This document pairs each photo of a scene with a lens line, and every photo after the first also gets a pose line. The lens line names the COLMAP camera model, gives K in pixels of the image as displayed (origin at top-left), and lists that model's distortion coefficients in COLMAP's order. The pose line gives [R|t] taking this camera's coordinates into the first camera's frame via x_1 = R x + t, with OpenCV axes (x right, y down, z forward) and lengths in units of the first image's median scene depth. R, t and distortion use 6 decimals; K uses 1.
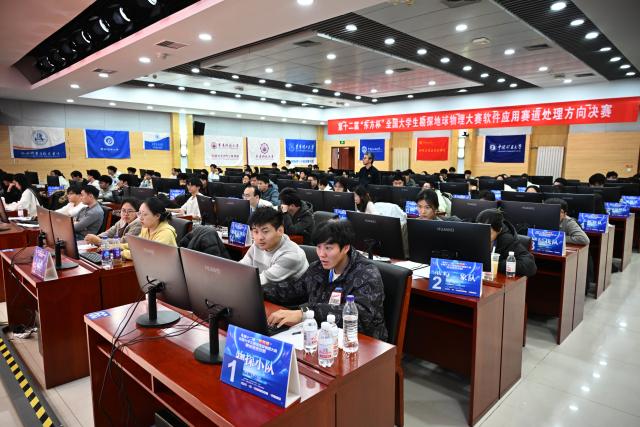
lens RADIAL K [[421.5, 0, 319.7], [0, 421.5, 212.3], [0, 0, 1]] dist [0.003875, 0.000030]
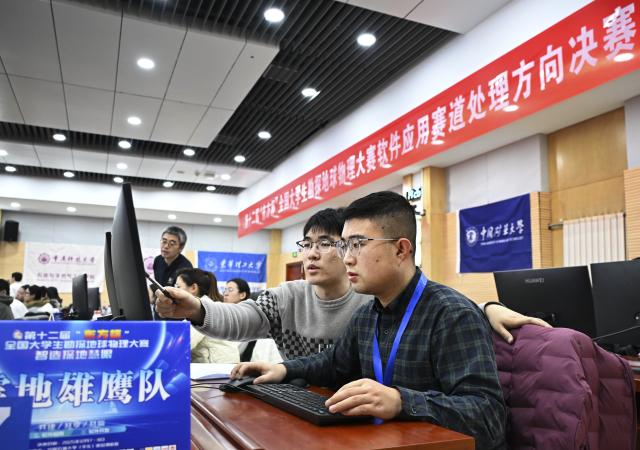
lens RADIAL K [[520.0, 0, 320.9], [0, 520.0, 225.8], [0, 0, 1]] dist [0.010920, 0.003513]
pose [[0.929341, -0.051306, -0.365640, 0.459965], [-0.052680, 0.961741, -0.268848, -0.022282], [0.365444, 0.269114, 0.891083, 0.504447]]
